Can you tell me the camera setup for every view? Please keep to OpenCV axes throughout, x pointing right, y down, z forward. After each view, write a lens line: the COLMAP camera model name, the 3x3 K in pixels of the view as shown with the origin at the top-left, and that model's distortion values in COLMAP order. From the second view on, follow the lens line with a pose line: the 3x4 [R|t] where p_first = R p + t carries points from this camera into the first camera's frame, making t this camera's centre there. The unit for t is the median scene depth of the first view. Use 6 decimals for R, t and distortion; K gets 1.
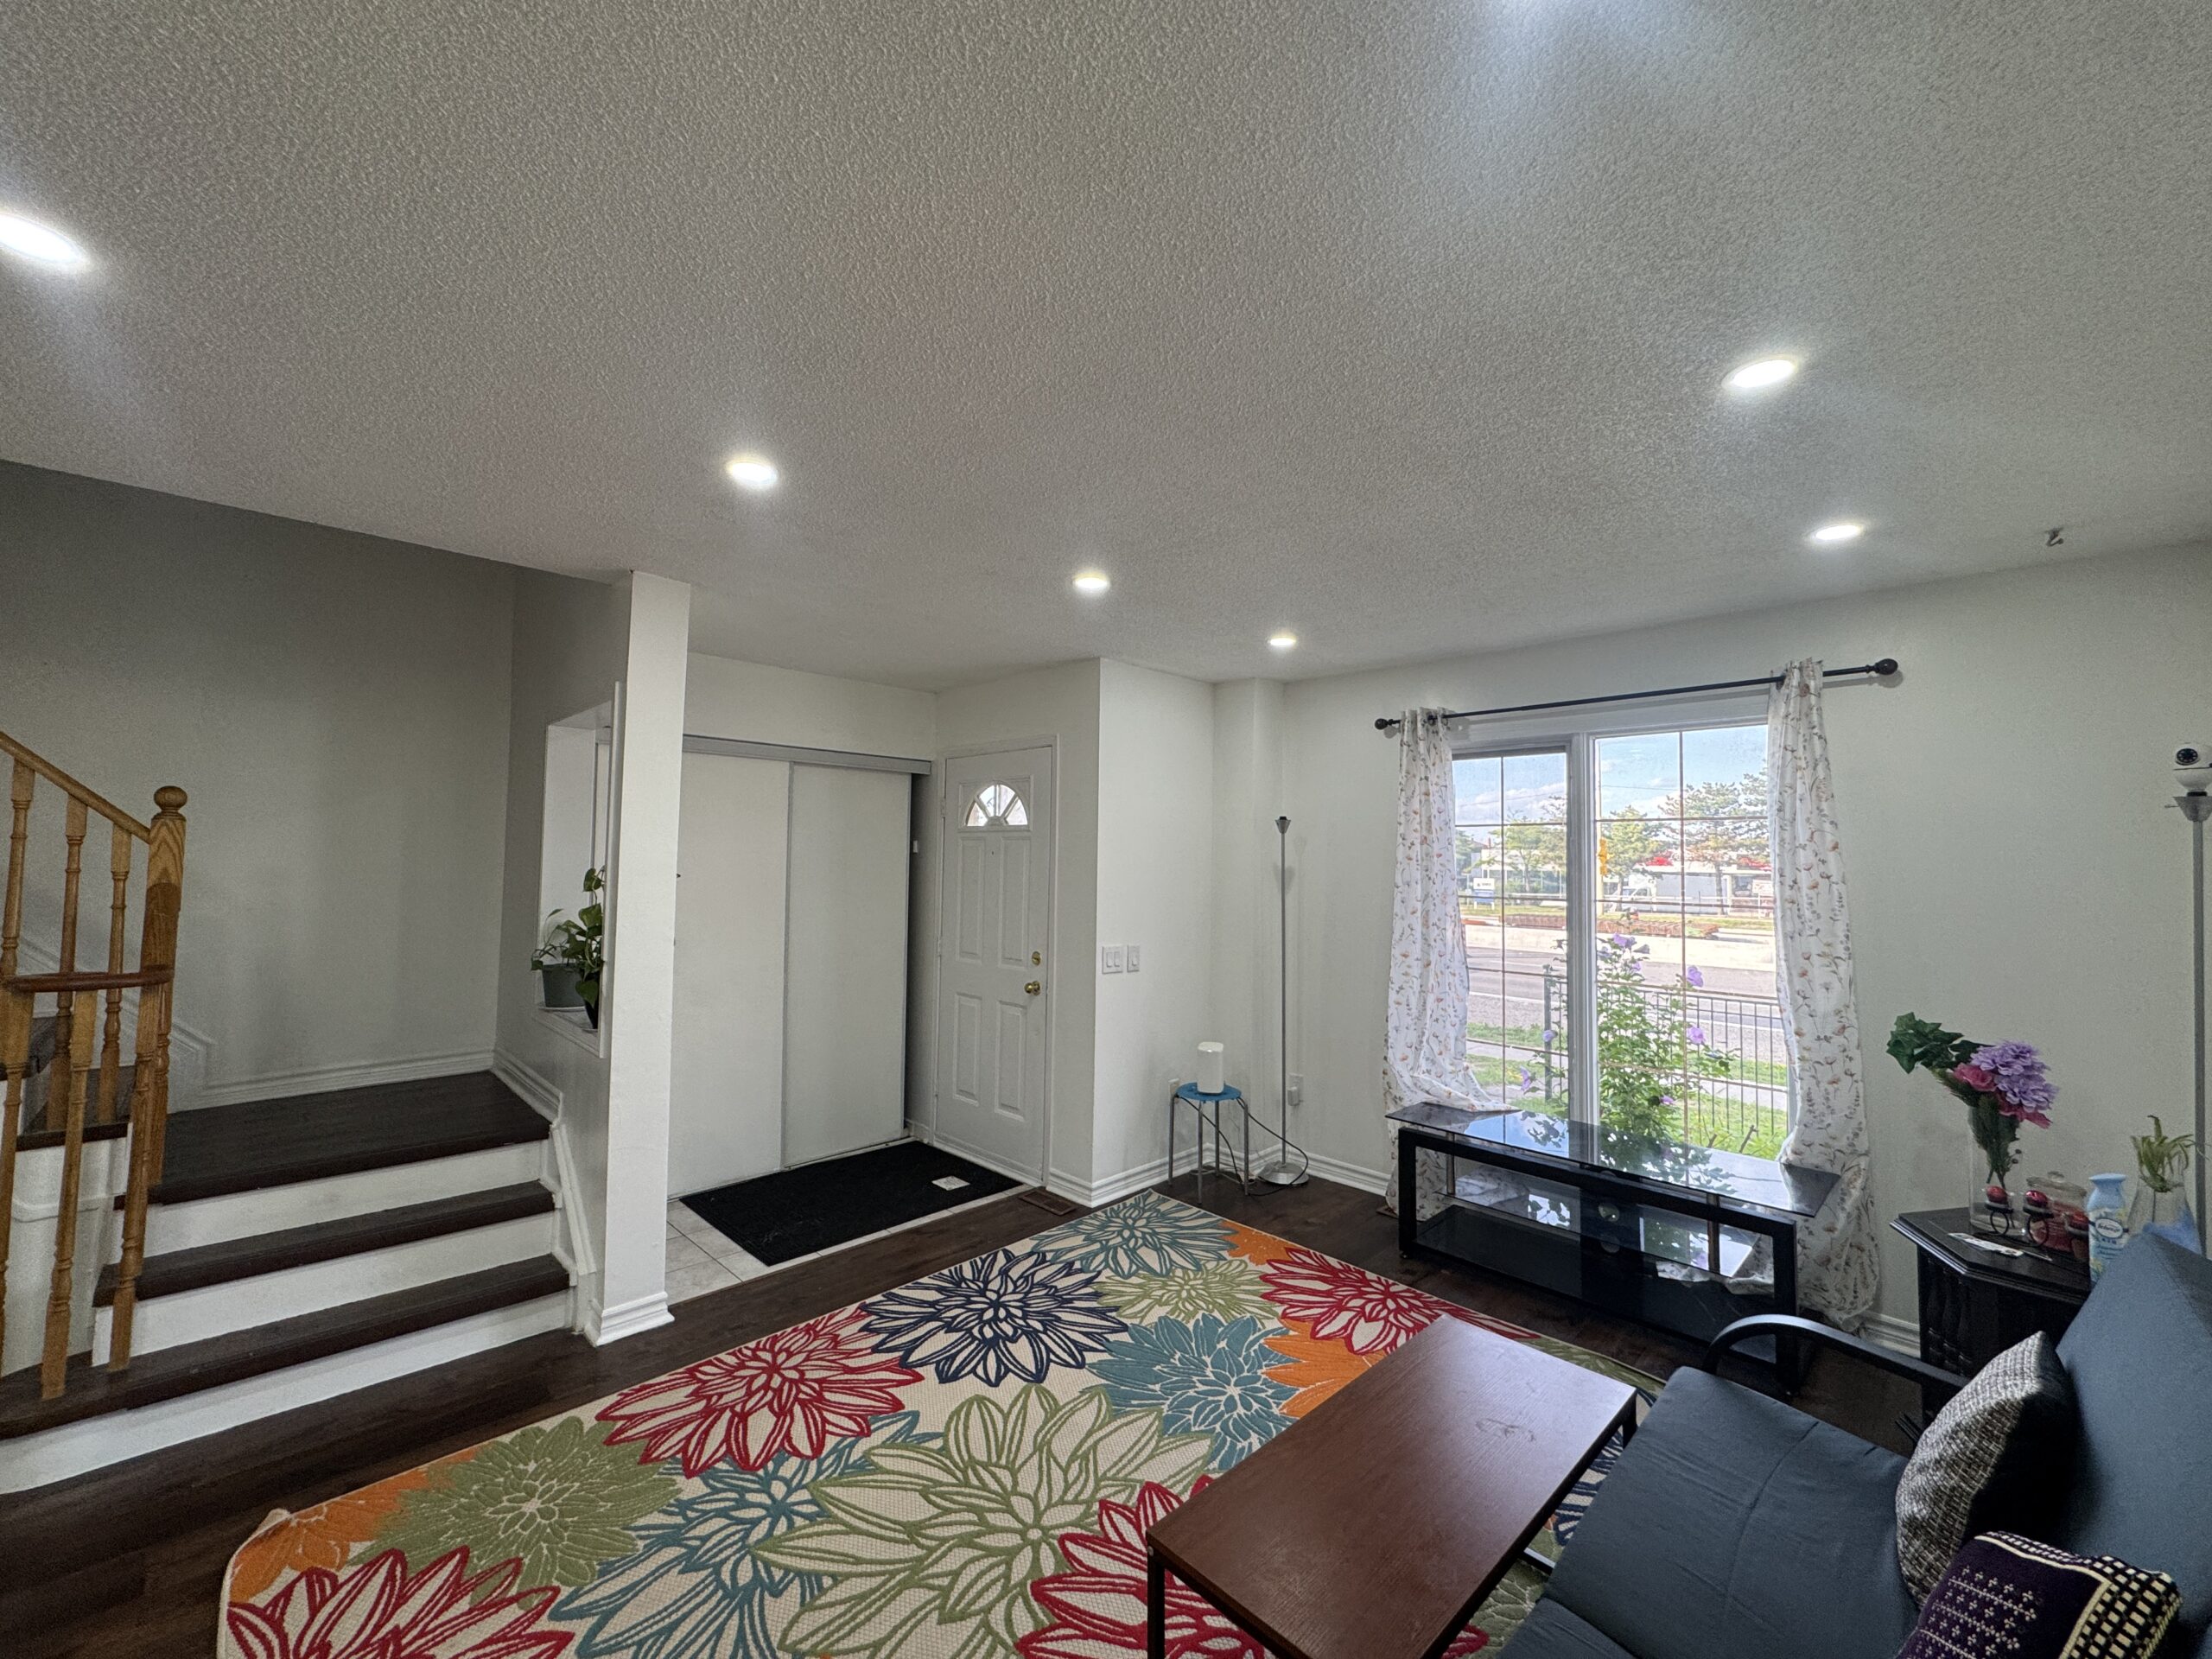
lens RADIAL K [[883.7, 0, 1110.8], [0, 883.7, 830.2], [0, 0, 1]] dist [-0.002293, 0.000825]
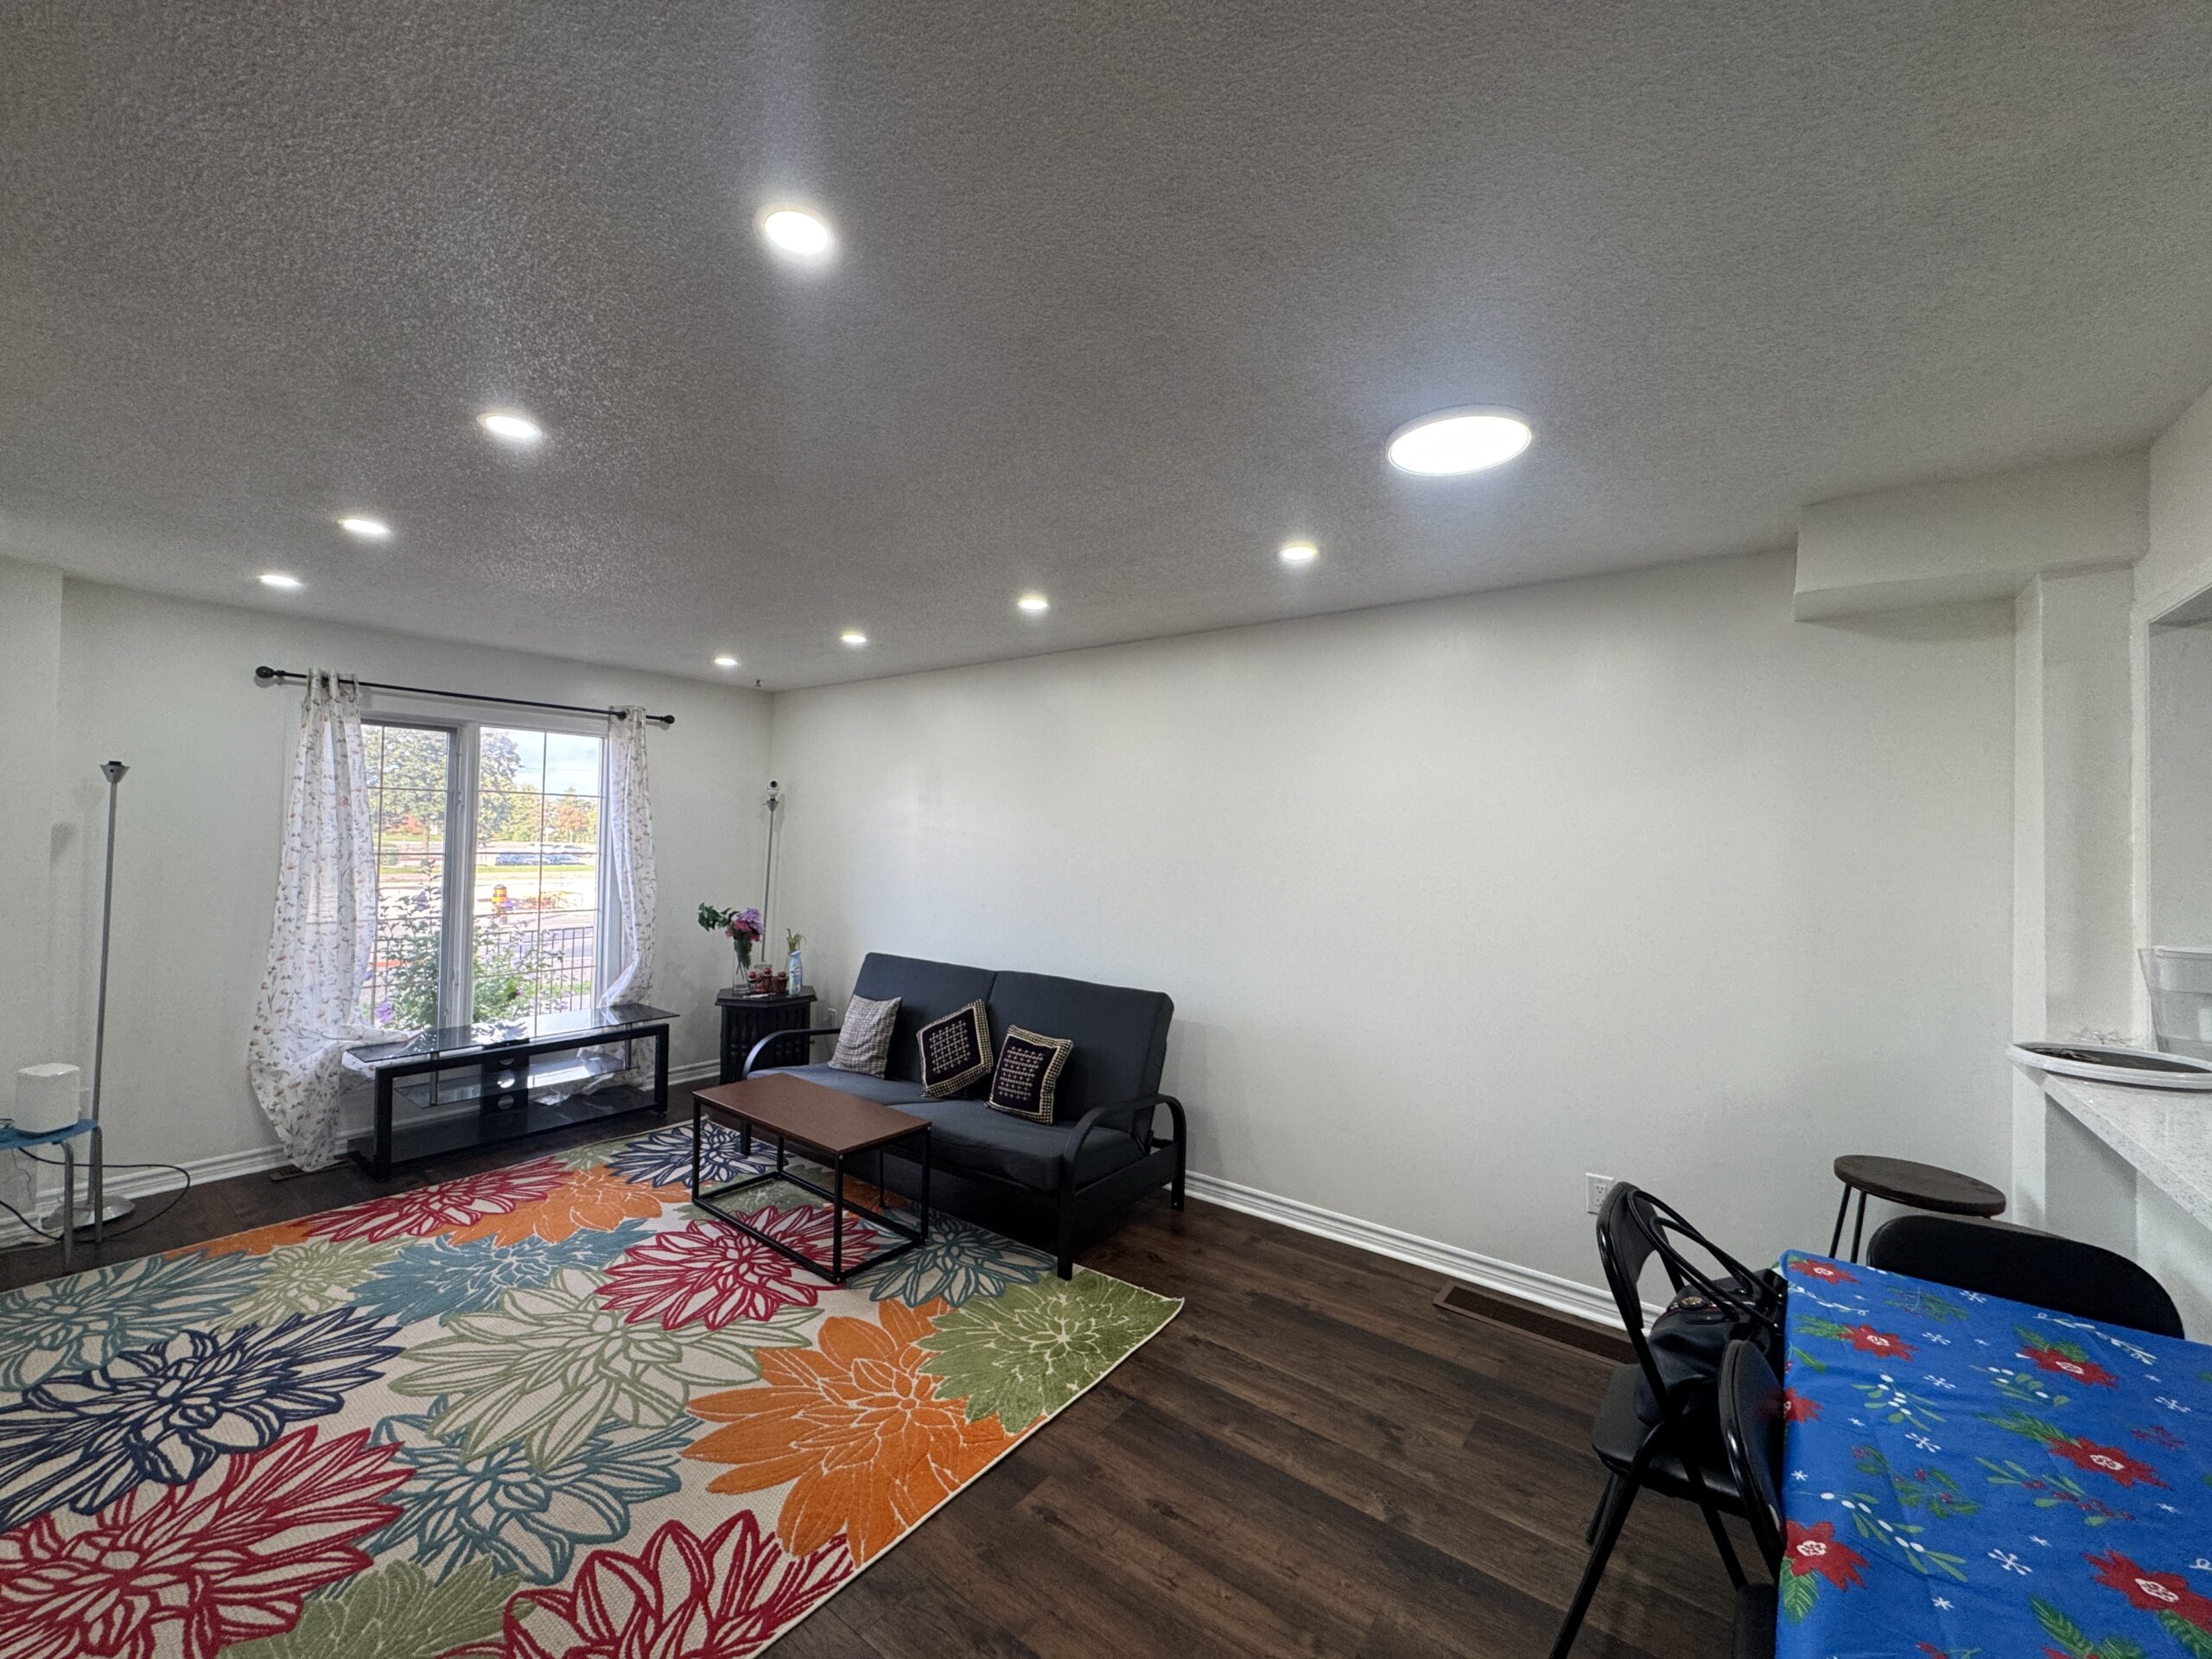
lens RADIAL K [[883.7, 0, 1108.5], [0, 883.7, 823.4], [0, 0, 1]] dist [-0.002293, 0.000825]
pose [[-0.143966, -0.002131, 0.989580, -1.037902], [-0.057723, 0.998313, -0.006248, -0.009776], [-0.987898, -0.058021, -0.143846, 0.338868]]
